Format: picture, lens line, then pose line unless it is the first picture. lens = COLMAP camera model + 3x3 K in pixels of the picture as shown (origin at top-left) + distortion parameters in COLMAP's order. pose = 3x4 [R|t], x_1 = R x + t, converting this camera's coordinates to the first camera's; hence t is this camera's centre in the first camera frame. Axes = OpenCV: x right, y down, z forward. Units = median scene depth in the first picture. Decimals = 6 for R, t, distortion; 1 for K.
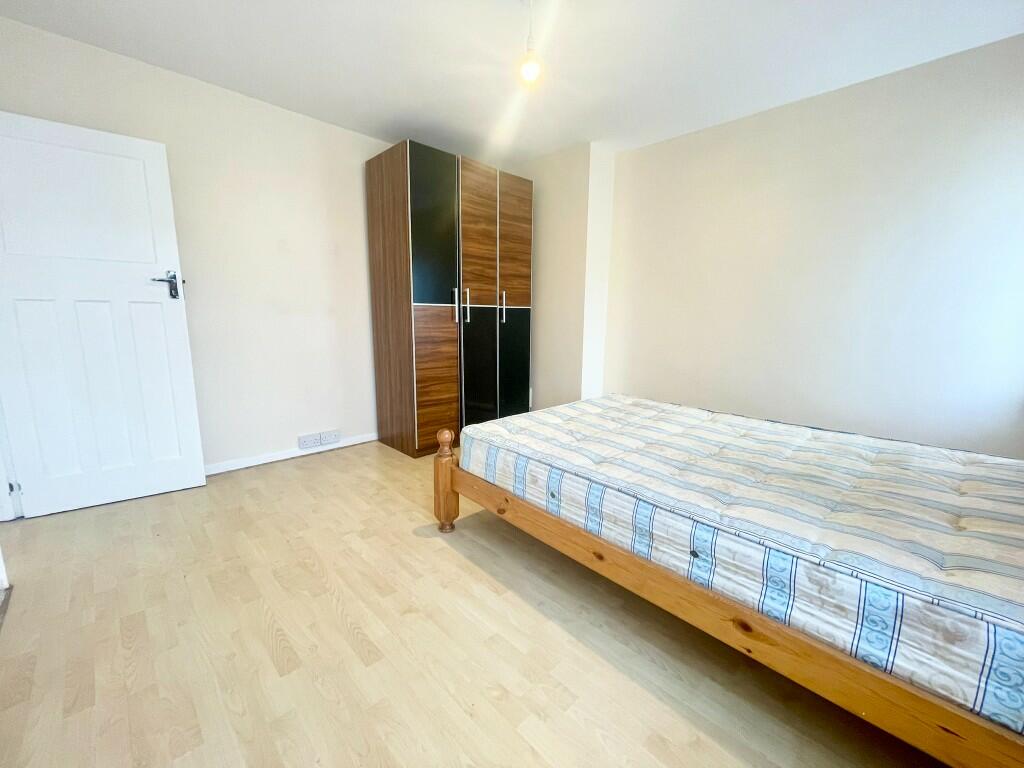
lens RADIAL K [[415.8, 0, 512.5], [0, 415.8, 384.0], [0, 0, 1]] dist [-0.000959, -0.000737]
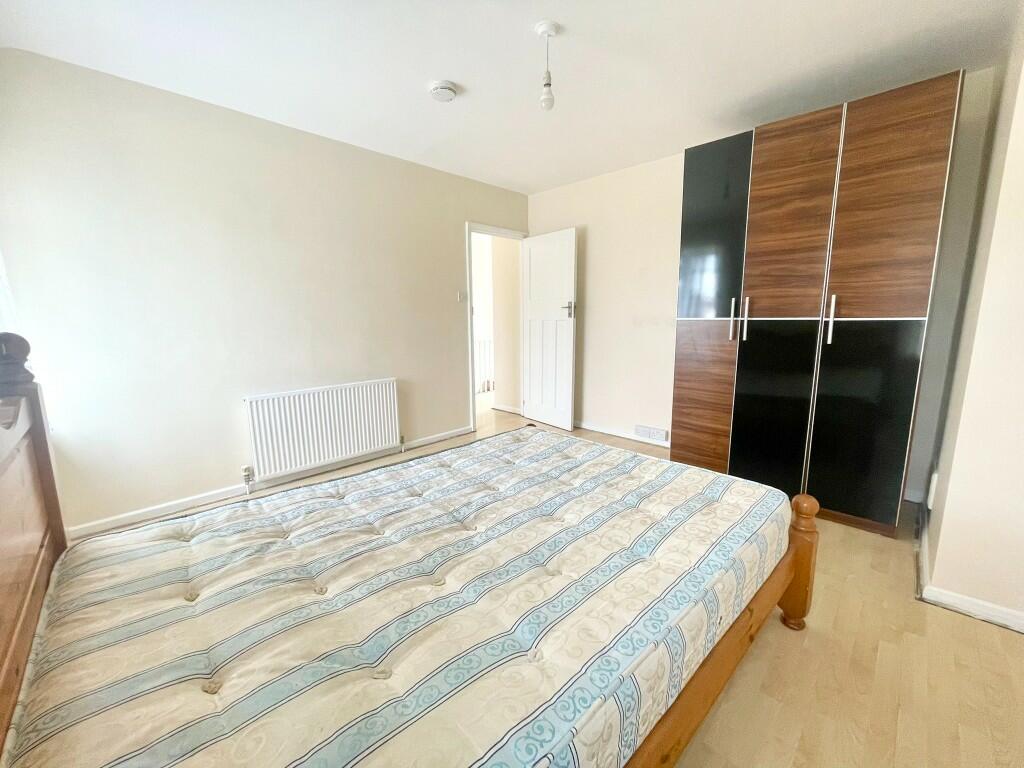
lens RADIAL K [[415.8, 0, 511.9], [0, 415.8, 384.9], [0, 0, 1]] dist [-0.000959, -0.000737]
pose [[-0.012448, 0.155088, -0.987822, 0.639448], [-0.158124, 0.975163, 0.155093, -0.112405], [0.987341, 0.158129, 0.012384, 0.542657]]
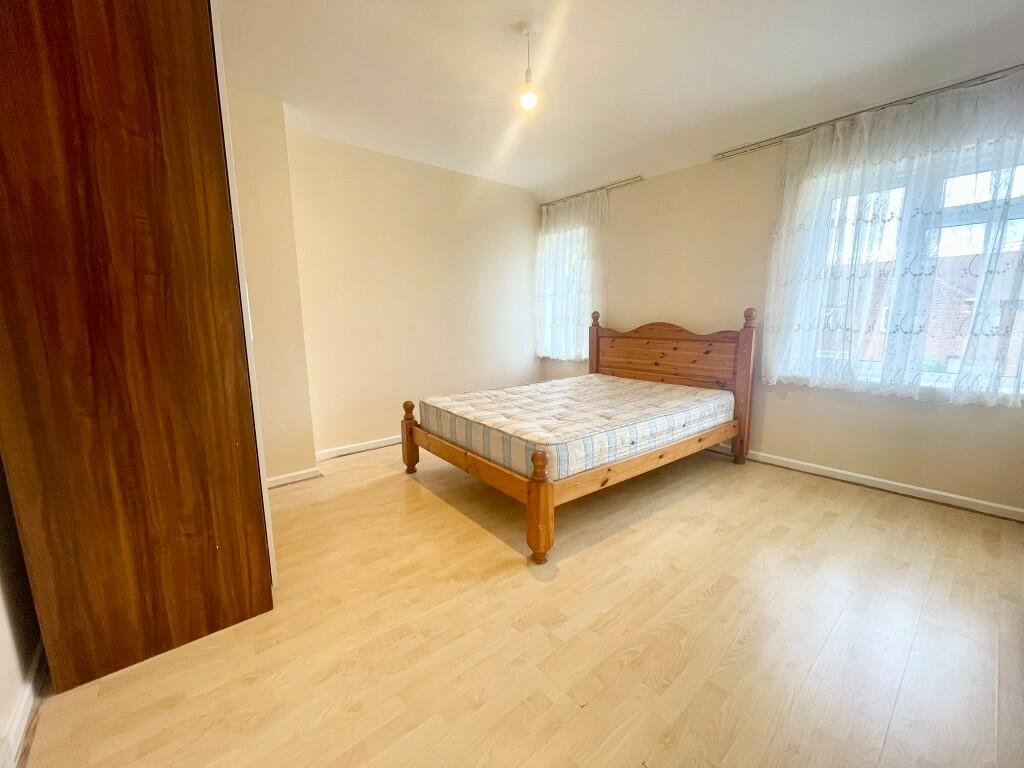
lens RADIAL K [[415.8, 0, 513.5], [0, 415.8, 383.3], [0, 0, 1]] dist [-0.000959, -0.000737]
pose [[0.068648, -0.166836, 0.983592, -1.302734], [0.171861, 0.973156, 0.153071, -0.233448], [-0.982726, 0.158533, 0.095478, 1.183541]]
